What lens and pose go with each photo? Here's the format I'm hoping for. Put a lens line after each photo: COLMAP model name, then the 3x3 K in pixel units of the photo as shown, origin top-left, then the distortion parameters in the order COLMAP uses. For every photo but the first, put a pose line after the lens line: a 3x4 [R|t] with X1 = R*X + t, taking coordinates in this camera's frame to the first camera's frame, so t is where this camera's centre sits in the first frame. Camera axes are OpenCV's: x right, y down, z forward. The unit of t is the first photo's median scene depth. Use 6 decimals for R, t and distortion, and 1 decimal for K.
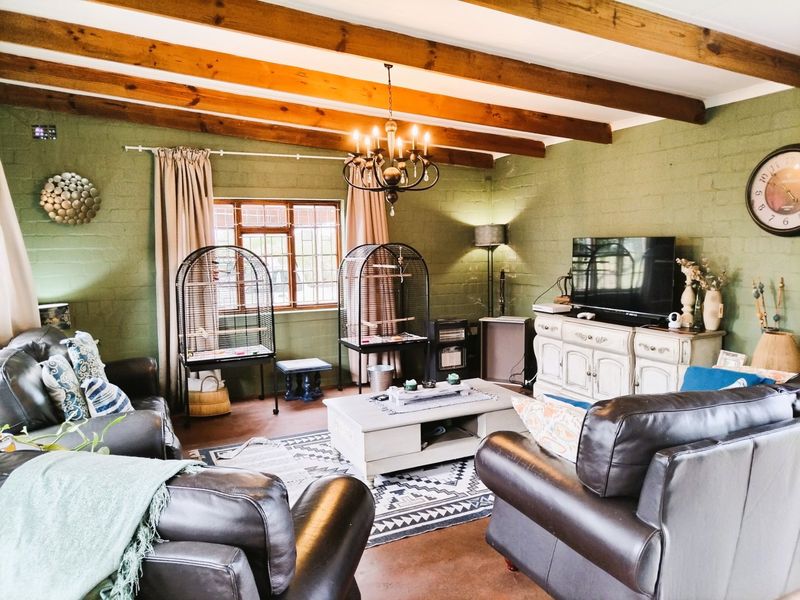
lens RADIAL K [[582.1, 0, 400.0], [0, 582.1, 300.0], [0, 0, 1]] dist [-0.003071, -0.007285]
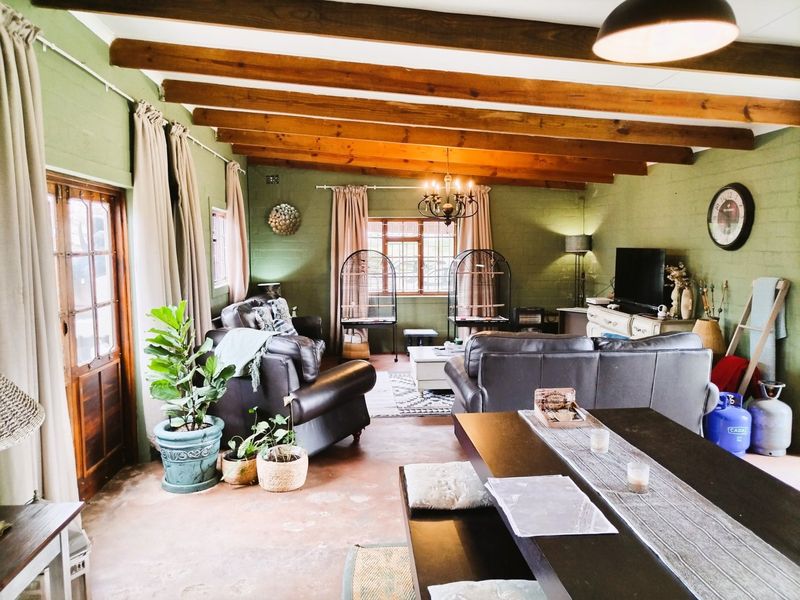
lens RADIAL K [[582.1, 0, 400.0], [0, 582.1, 300.0], [0, 0, 1]] dist [-0.003071, -0.007285]
pose [[0.930280, 0.046716, -0.363863, 0.327619], [-0.047084, 0.998860, 0.007865, 0.023029], [0.363816, 0.009815, 0.931419, -0.389392]]
